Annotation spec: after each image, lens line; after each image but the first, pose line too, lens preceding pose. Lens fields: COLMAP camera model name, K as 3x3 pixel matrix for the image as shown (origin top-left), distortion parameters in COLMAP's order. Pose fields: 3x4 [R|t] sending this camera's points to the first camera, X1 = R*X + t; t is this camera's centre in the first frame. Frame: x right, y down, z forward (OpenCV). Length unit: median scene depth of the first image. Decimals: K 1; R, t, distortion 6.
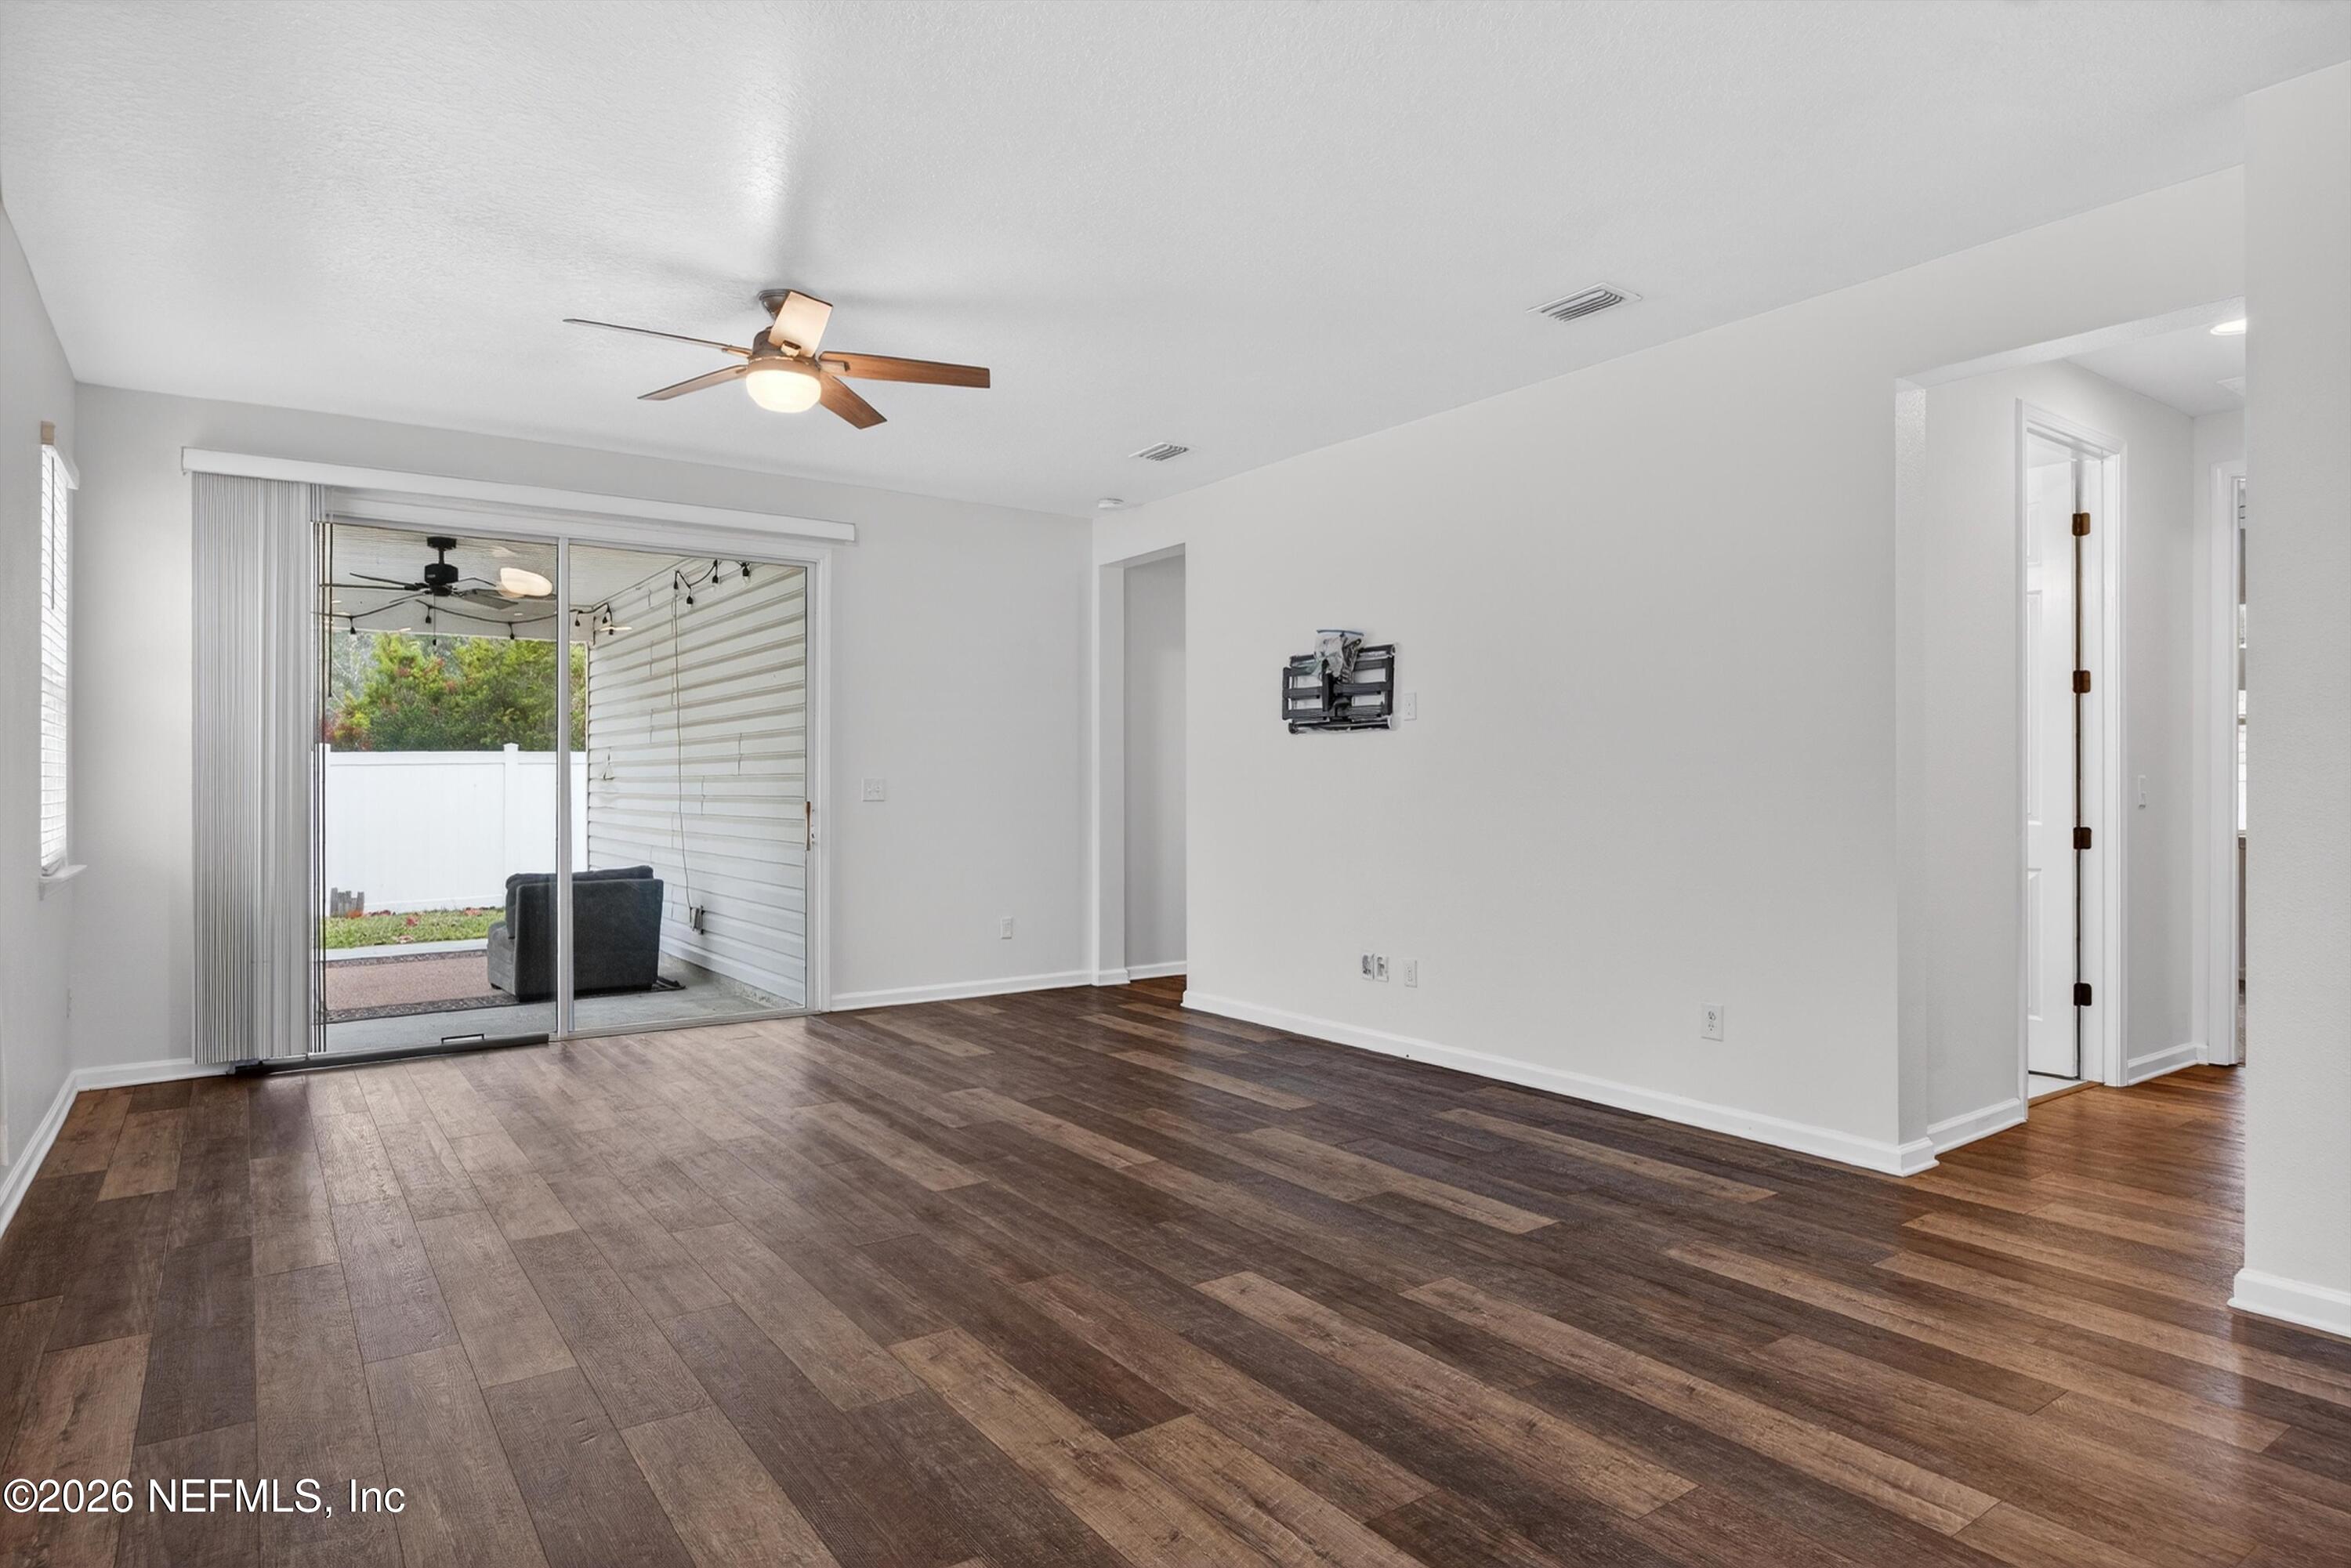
lens RADIAL K [[1307.0, 0, 1179.7], [0, 1307.0, 786.3], [0, 0, 1]] dist [-0.007131, -0.000979]
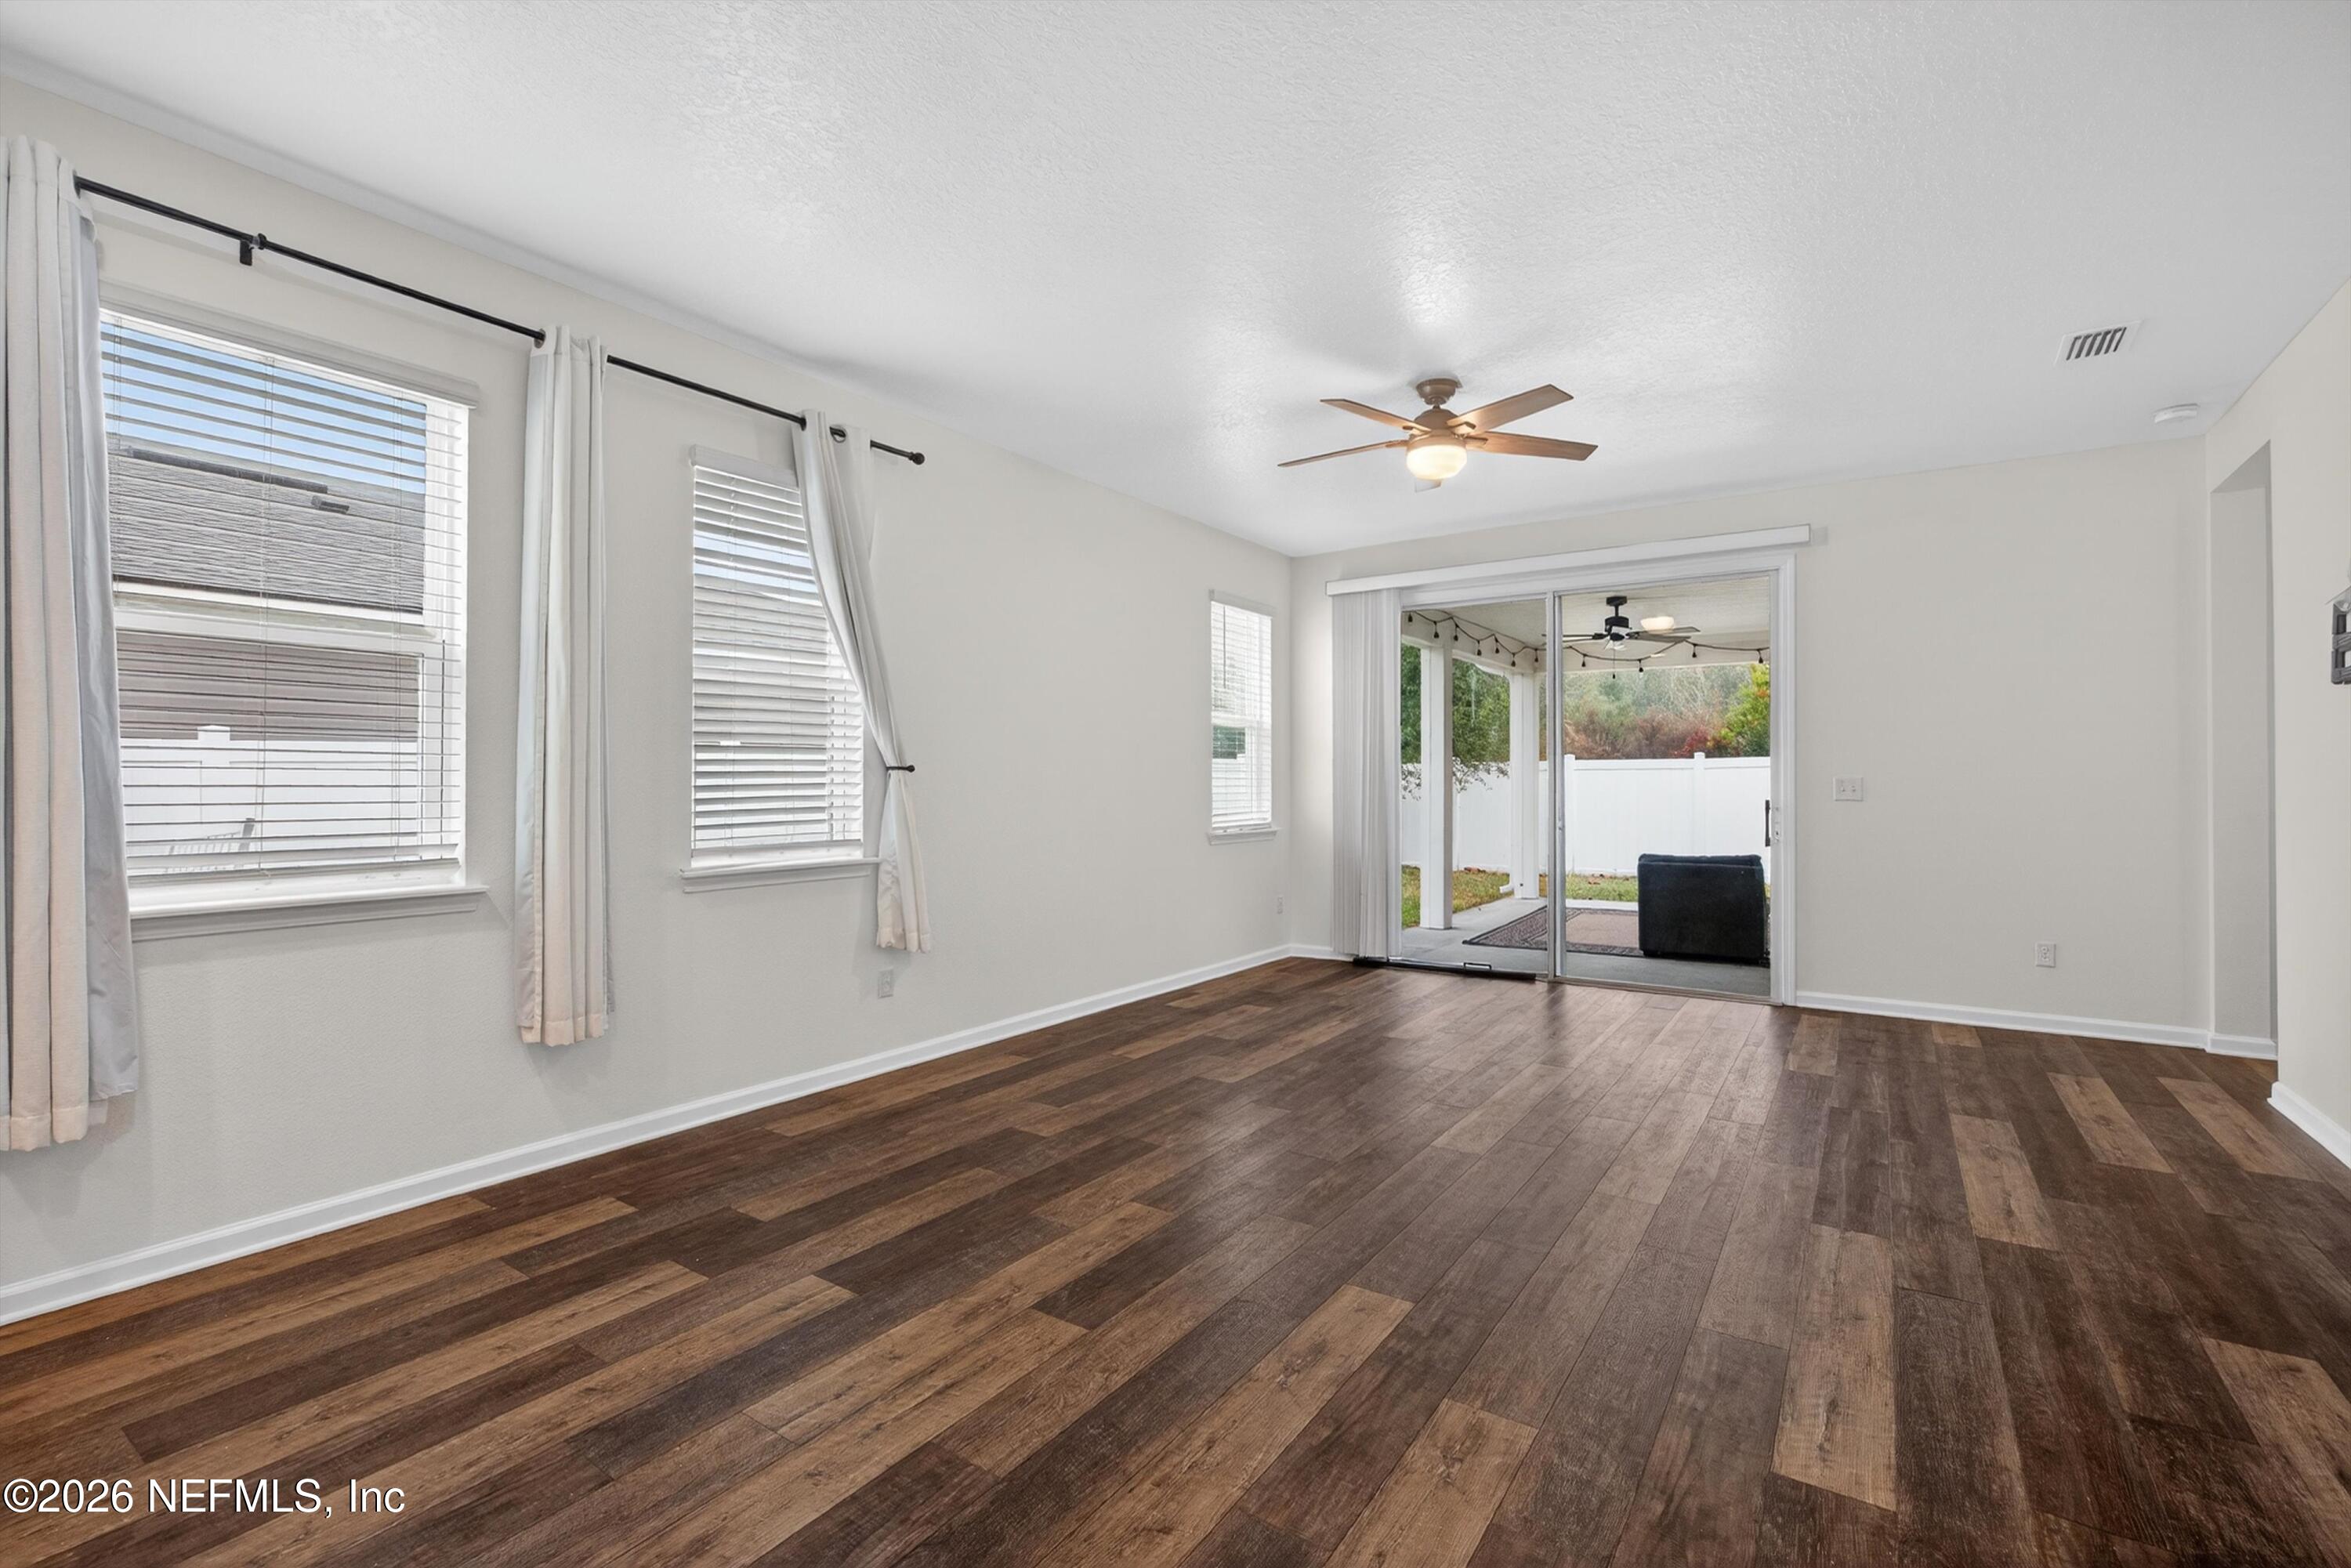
lens RADIAL K [[1038.4, 0, 1182.5], [0, 1038.4, 773.4], [0, 0, 1]] dist [-0.017333, 0.003768]
pose [[0.348127, -0.008197, -0.937411, 0.516965], [-0.001994, 0.999953, -0.009484, -0.001107], [0.937445, 0.005171, 0.348095, 0.437203]]
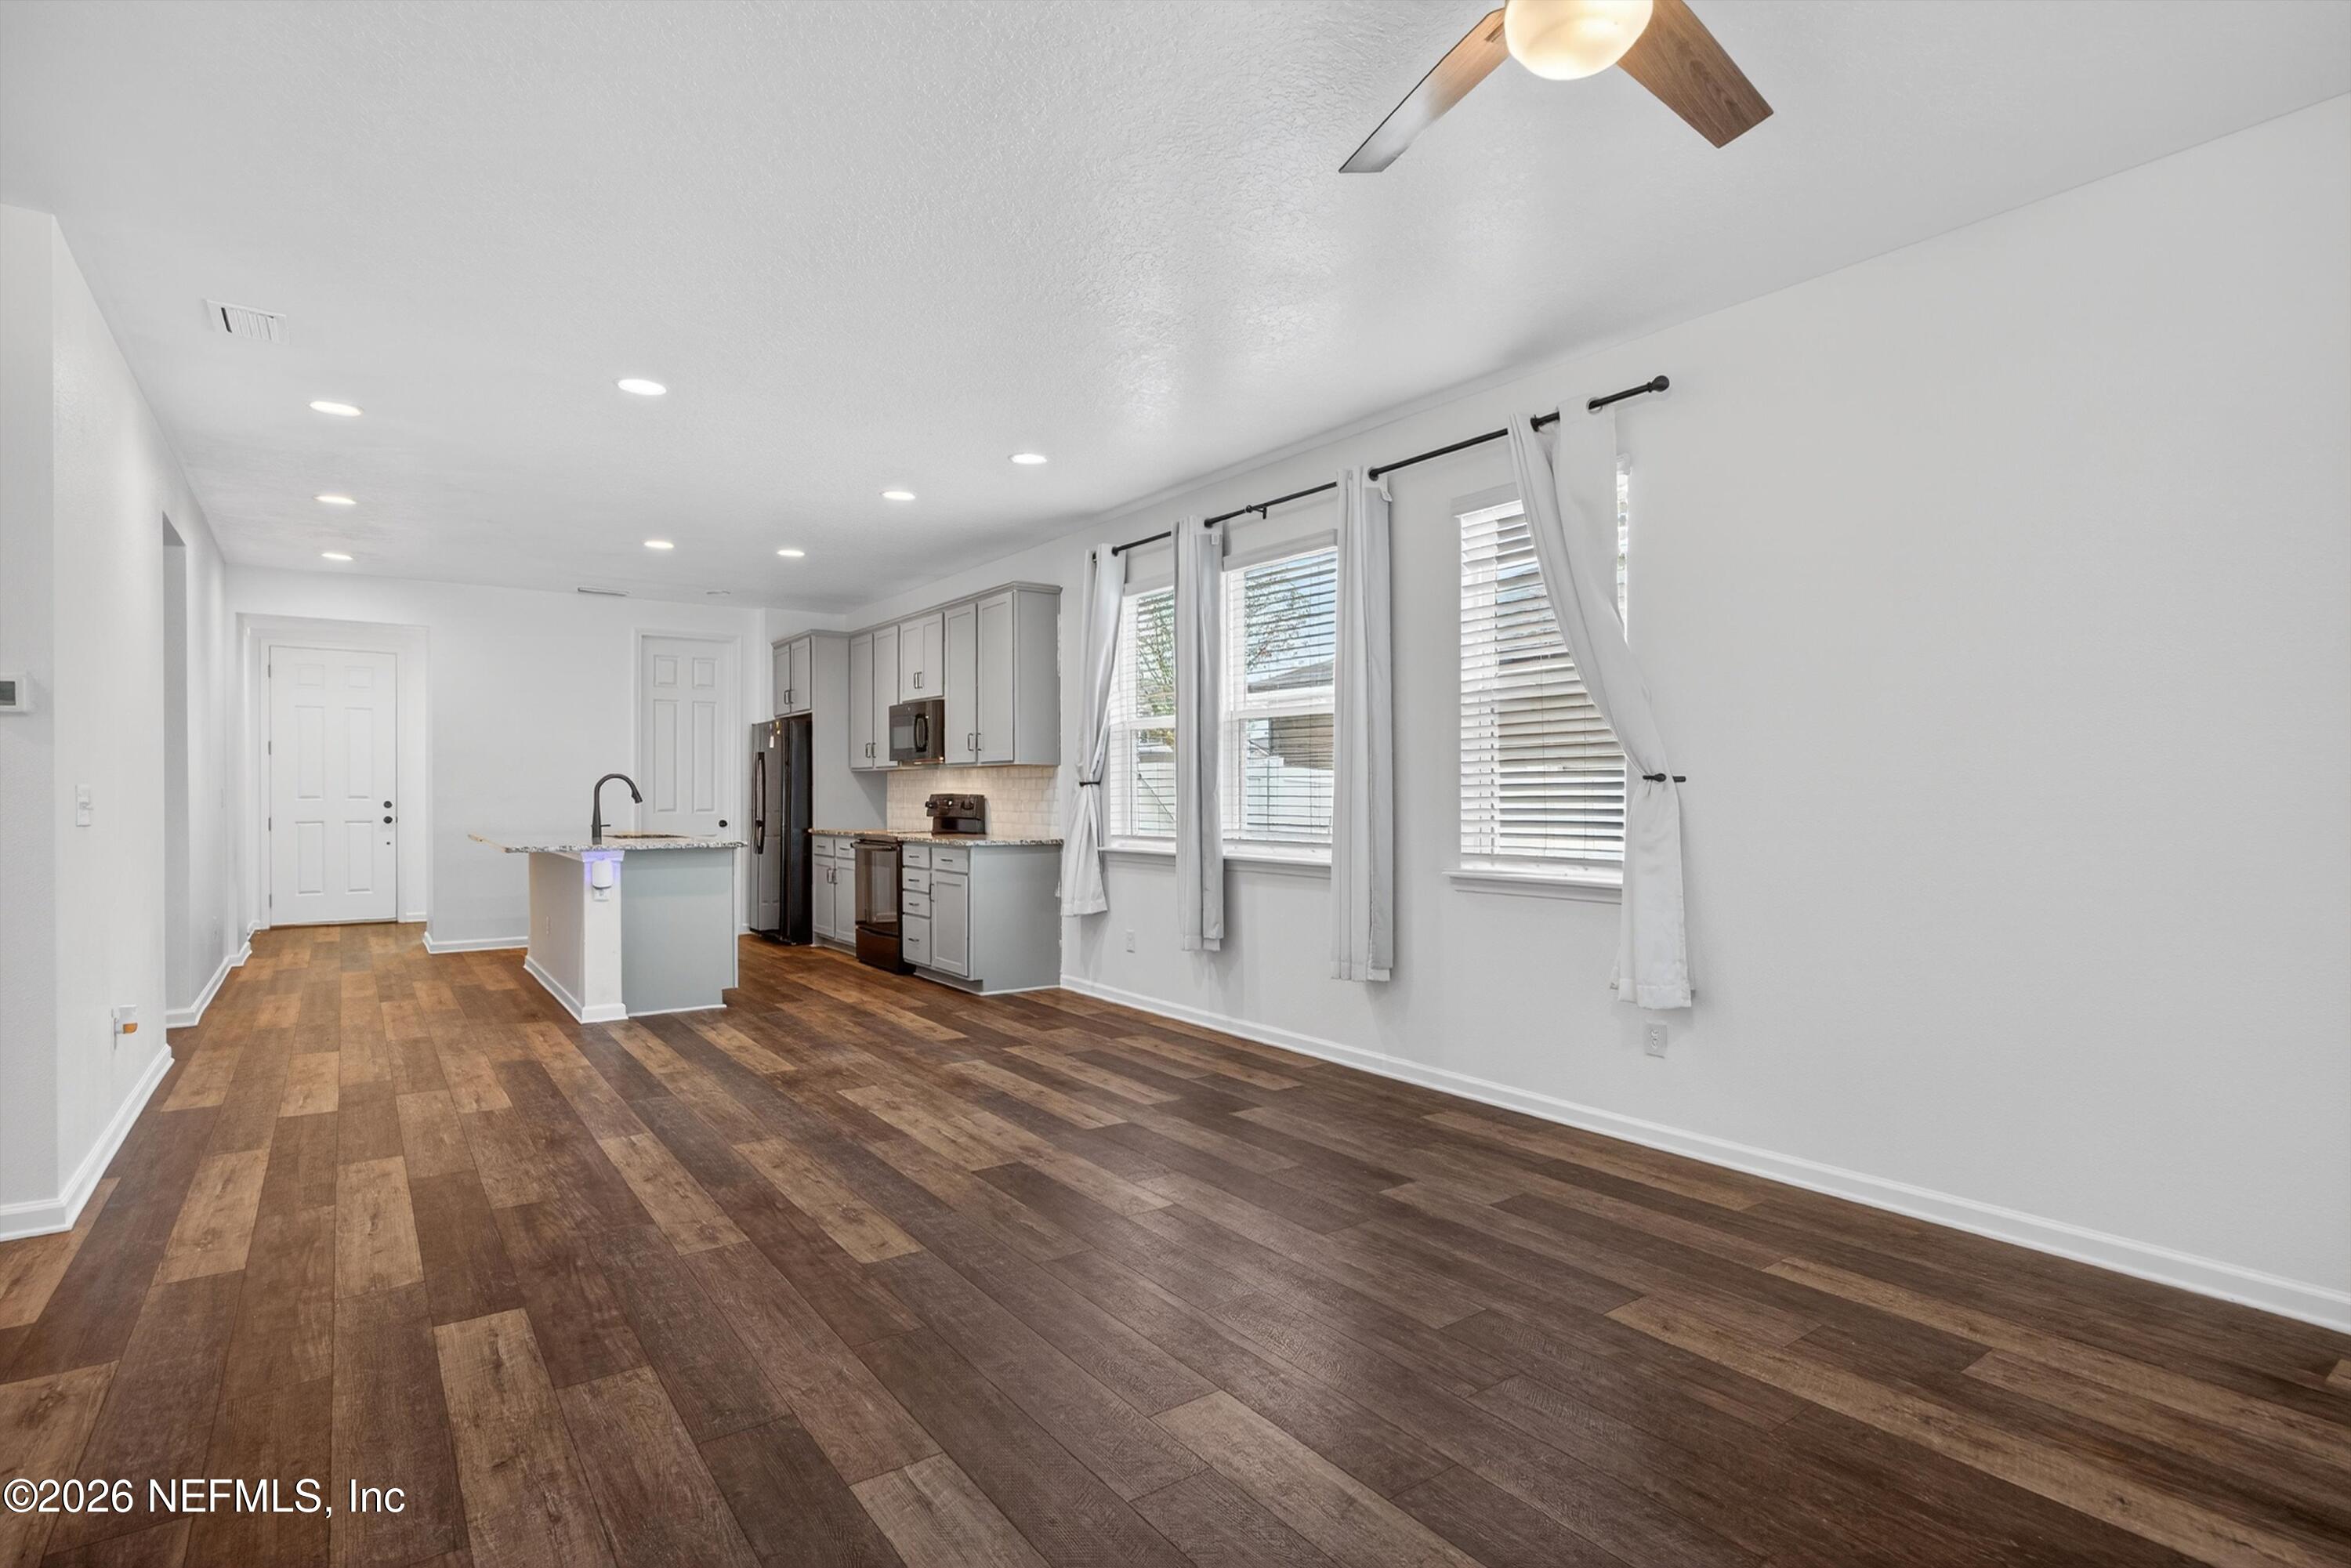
lens RADIAL K [[1170.7, 0, 1190.6], [0, 1170.7, 799.7], [0, 0, 1]] dist [-0.021590, 0.007523]
pose [[-0.999923, -0.000594, -0.012410, -0.146682], [-0.000671, 0.999981, 0.006207, -0.002899], [0.012406, 0.006215, -0.999904, 1.440506]]
